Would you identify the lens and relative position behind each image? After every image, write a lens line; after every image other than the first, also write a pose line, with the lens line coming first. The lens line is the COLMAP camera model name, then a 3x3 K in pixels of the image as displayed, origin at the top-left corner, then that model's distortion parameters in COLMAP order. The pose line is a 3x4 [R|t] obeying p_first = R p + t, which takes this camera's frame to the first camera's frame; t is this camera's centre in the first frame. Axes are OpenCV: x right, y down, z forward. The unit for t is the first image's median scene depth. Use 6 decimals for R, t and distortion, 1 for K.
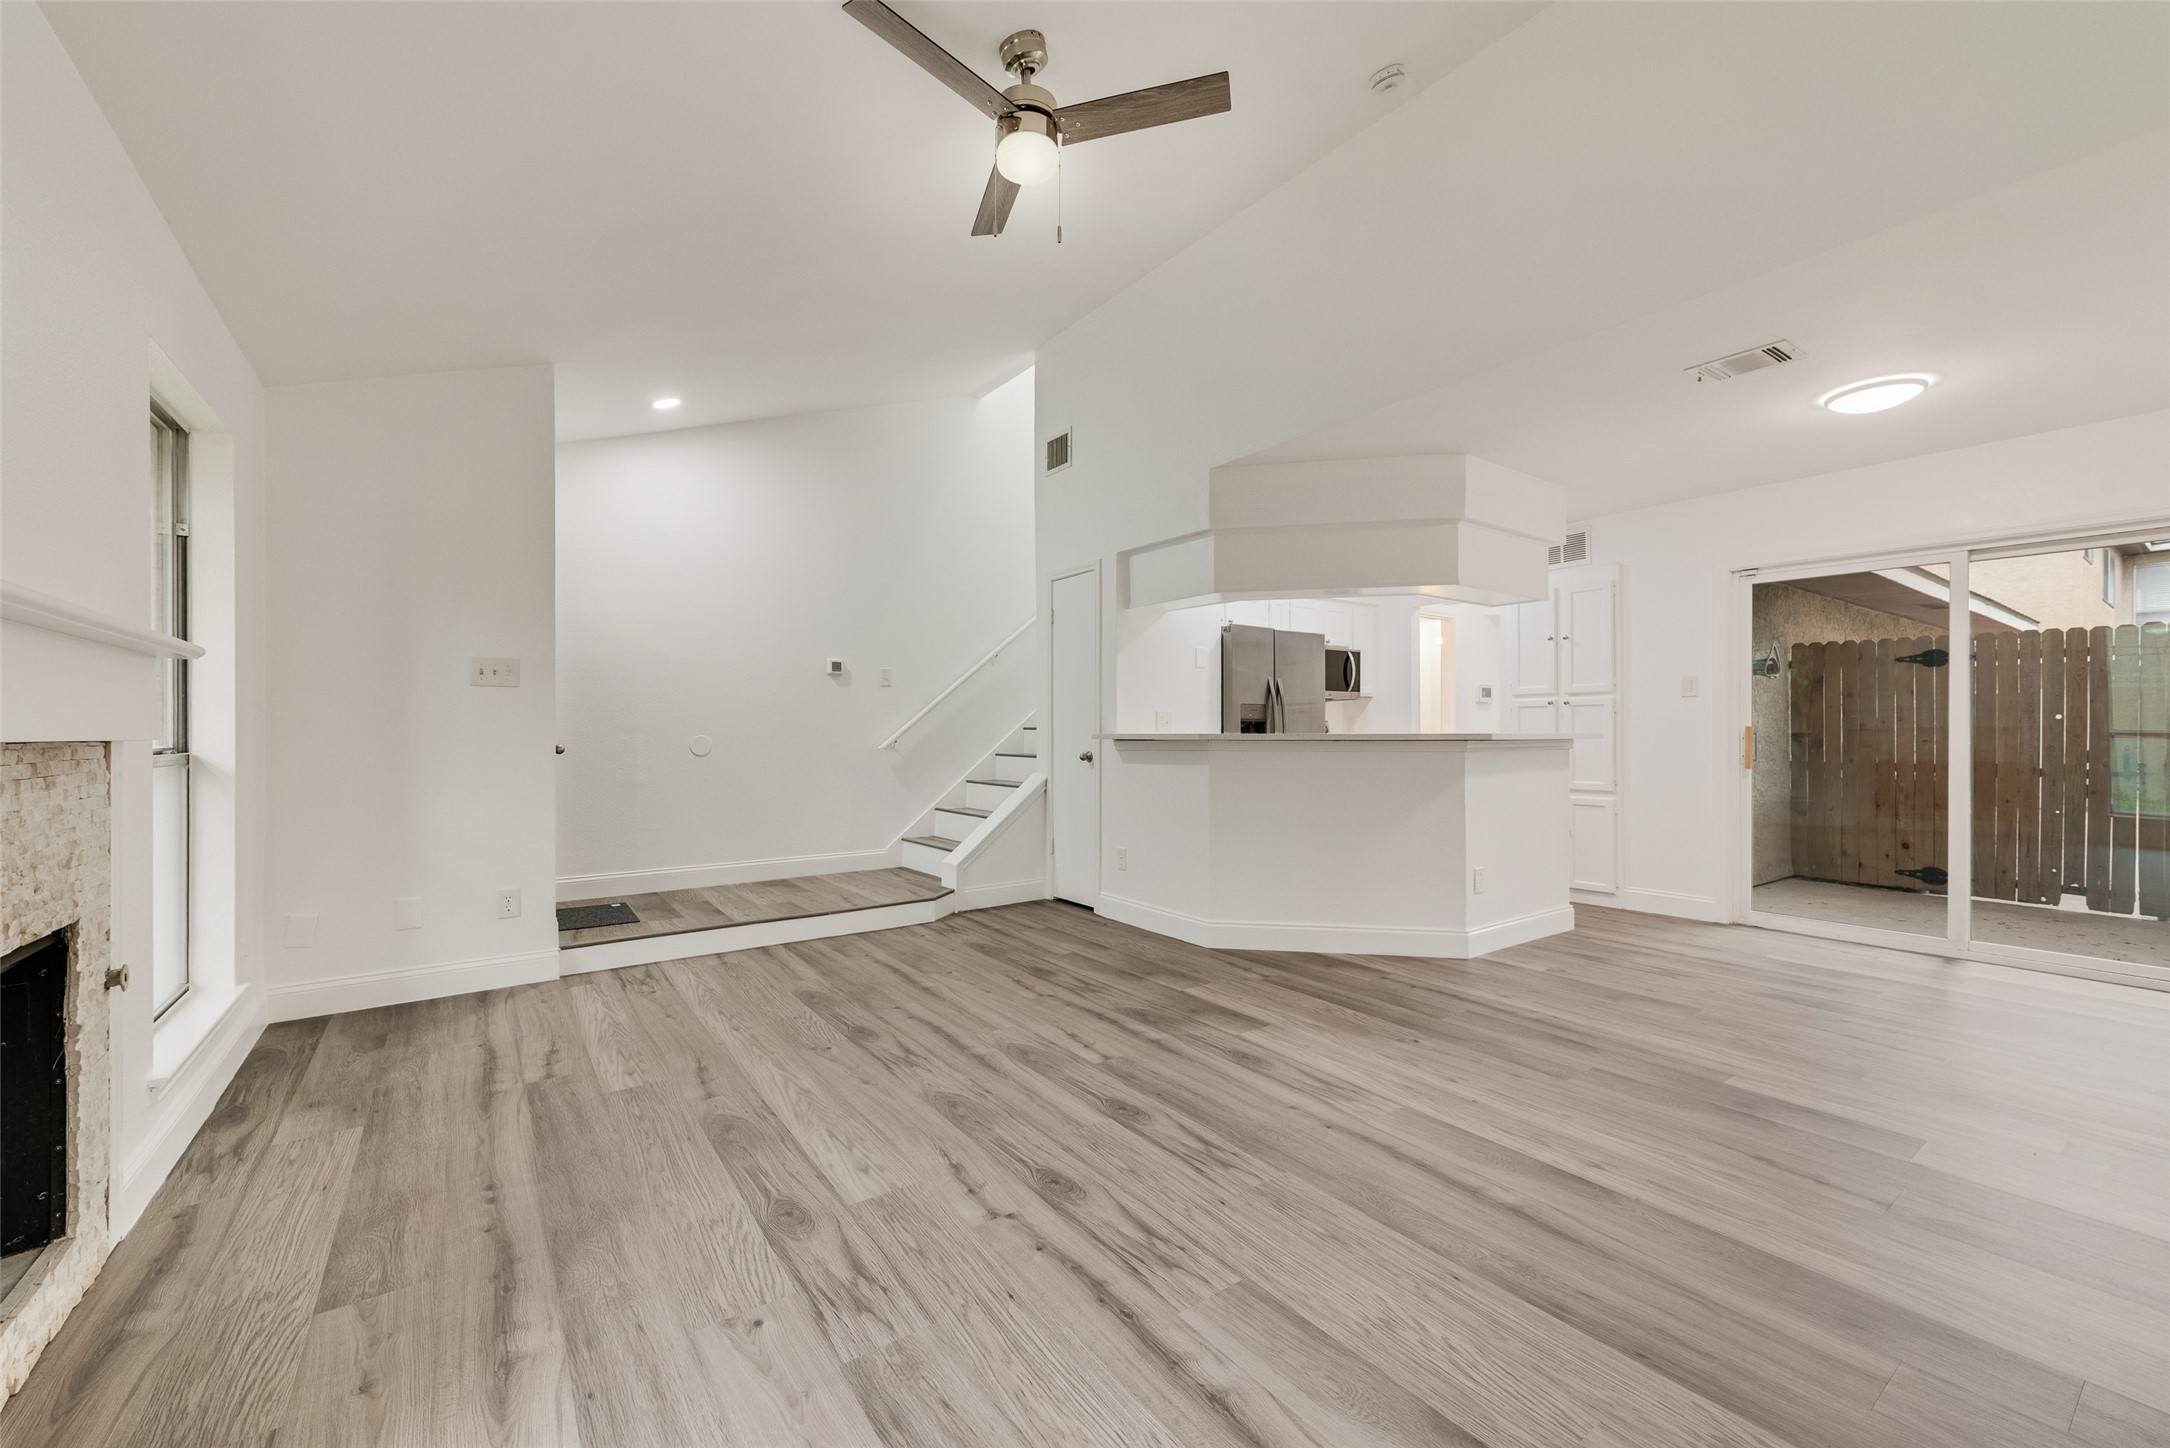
lens RADIAL K [[852.0, 0, 1082.3], [0, 852.0, 729.0], [0, 0, 1]] dist [0.014232, -0.003716]
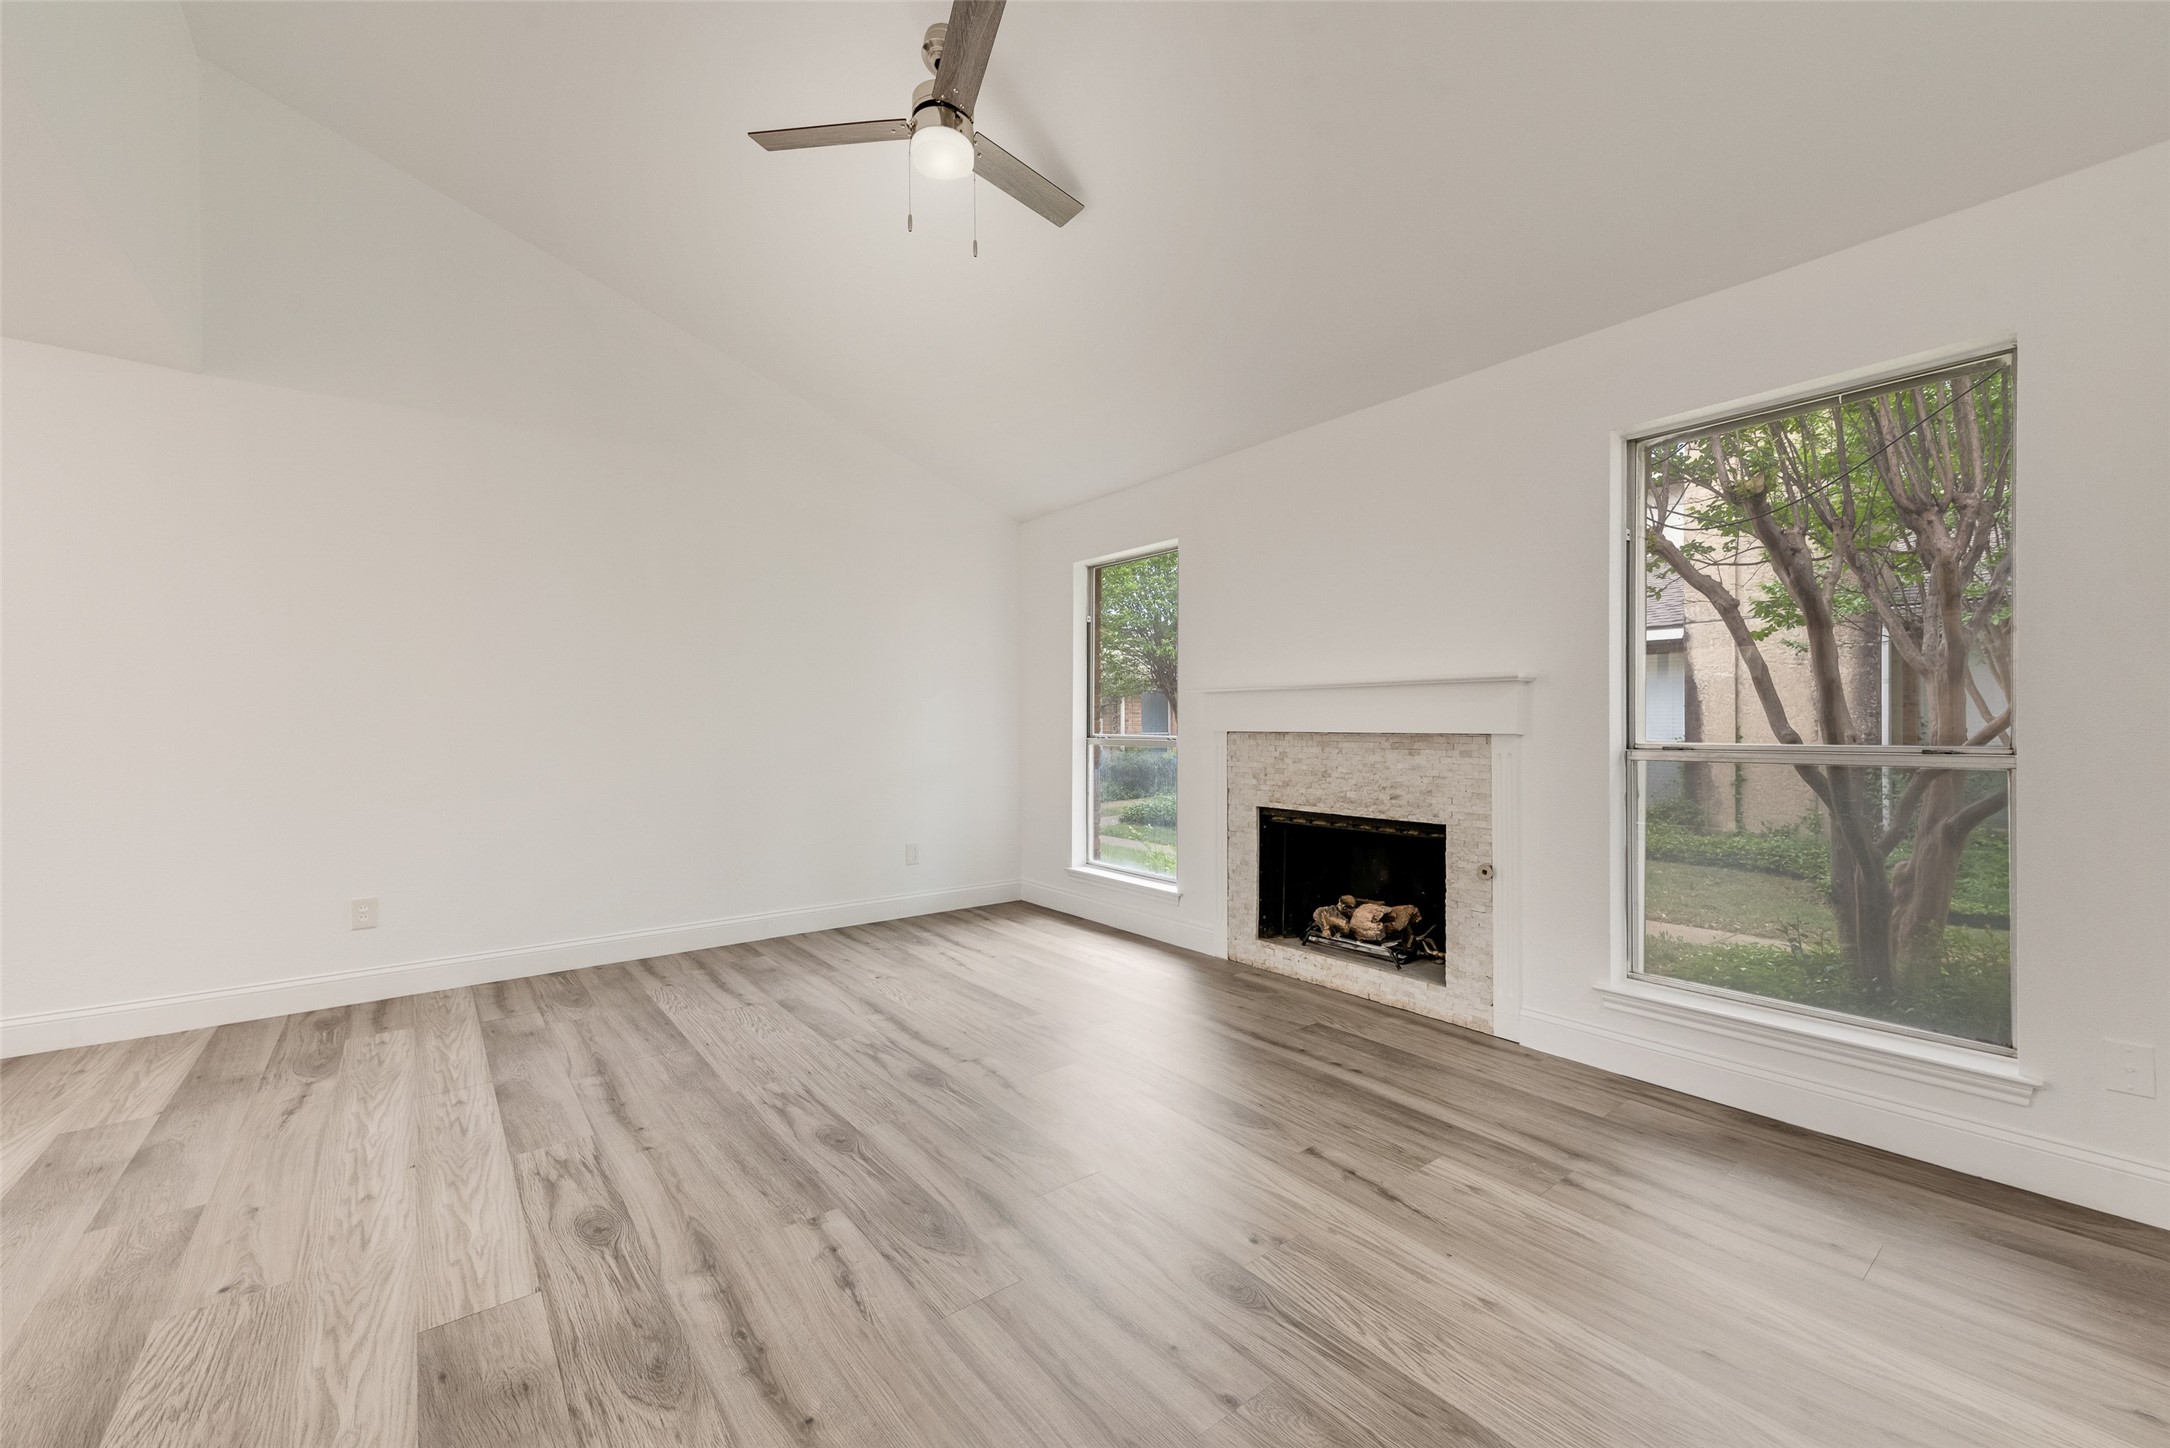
lens RADIAL K [[852.0, 0, 1083.5], [0, 852.0, 731.1], [0, 0, 1]] dist [0.014232, -0.003716]
pose [[-0.998967, 0.002772, -0.045347, -0.131210], [0.002682, 0.999994, 0.002035, 0.001425], [0.045352, 0.001911, -0.998969, 1.451666]]
